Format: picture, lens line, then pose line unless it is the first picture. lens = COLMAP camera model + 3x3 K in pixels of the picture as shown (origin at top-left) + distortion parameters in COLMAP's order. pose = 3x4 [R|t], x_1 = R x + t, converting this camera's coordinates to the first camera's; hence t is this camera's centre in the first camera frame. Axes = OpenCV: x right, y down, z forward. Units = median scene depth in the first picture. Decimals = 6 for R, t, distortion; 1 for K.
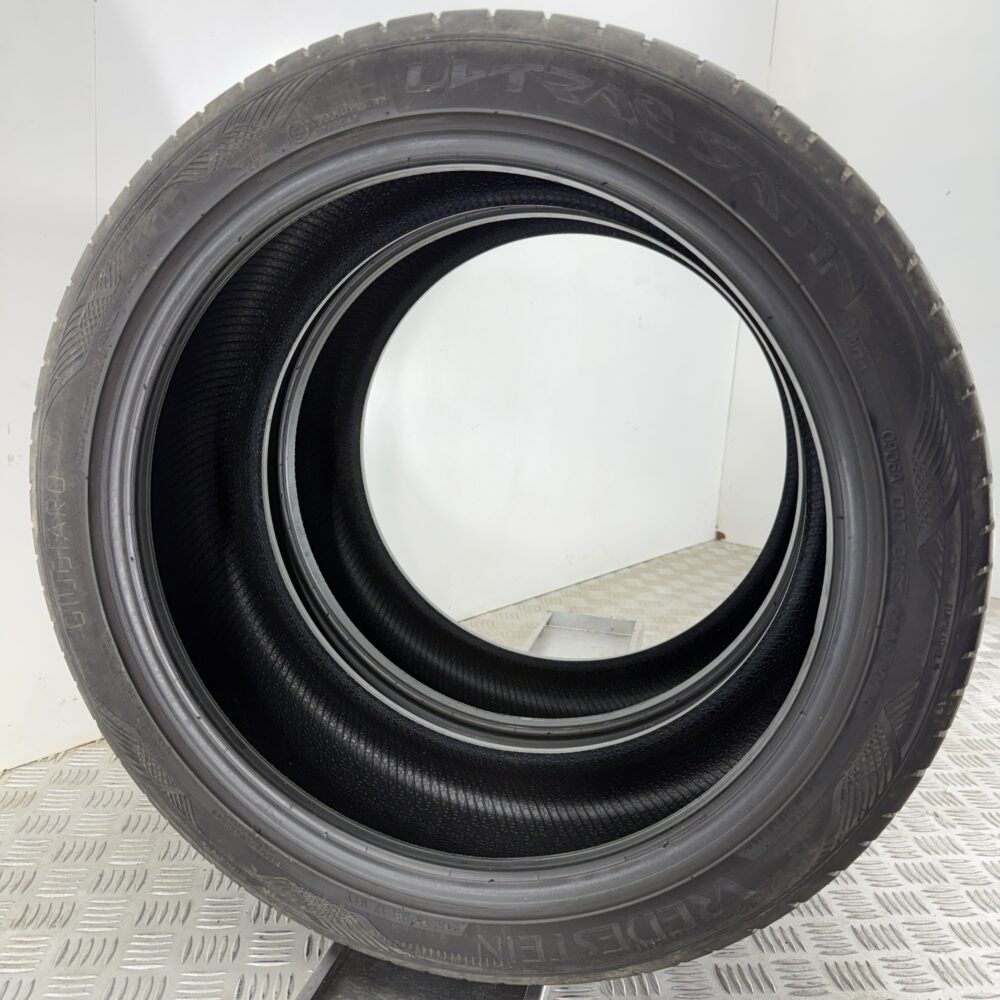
lens RADIAL K [[950.8, 0, 494.9], [0, 950.8, 497.4], [0, 0, 1]] dist [-0.003595, 0.000000]
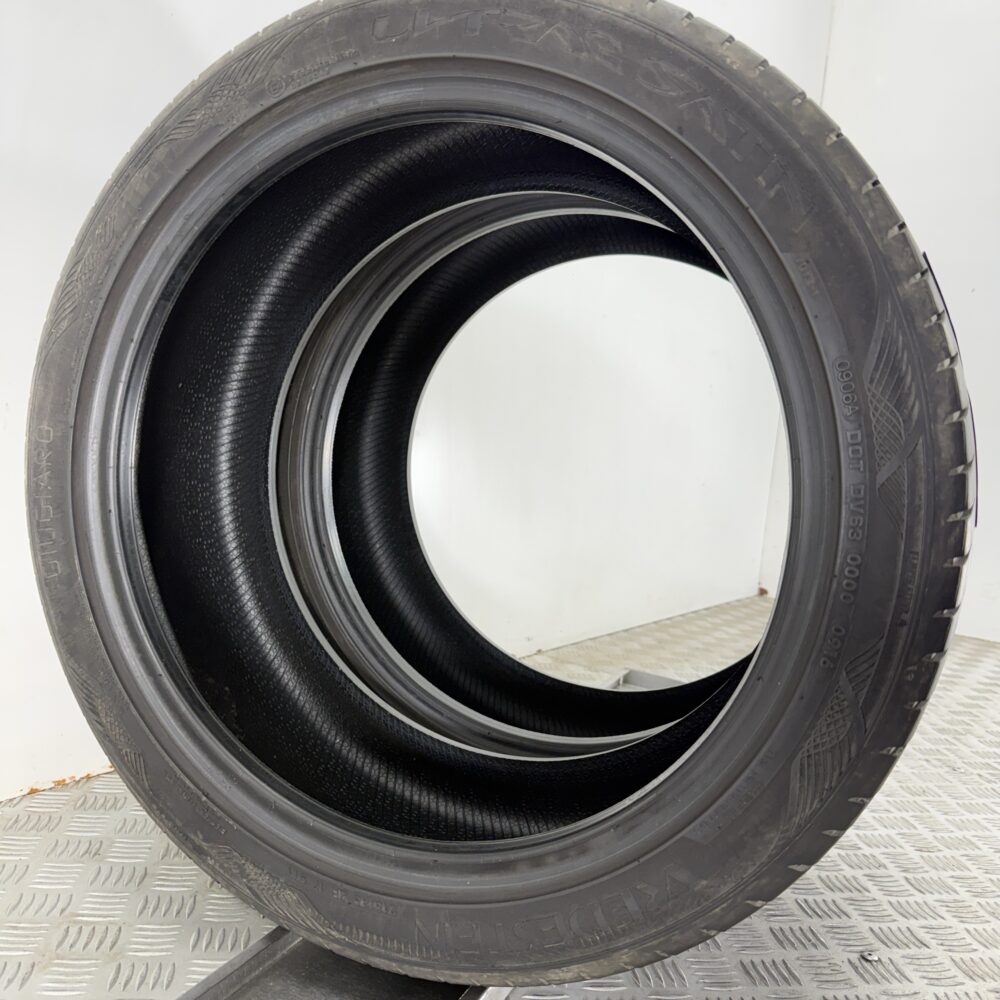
lens RADIAL K [[950.8, 0, 502.1], [0, 950.8, 499.5], [0, 0, 1]] dist [-0.003595, 0.000000]
pose [[0.992287, 0.034574, -0.119043, 0.175401], [-0.047991, 0.992576, -0.111756, 0.165851], [0.114296, 0.116607, 0.986580, 0.050318]]
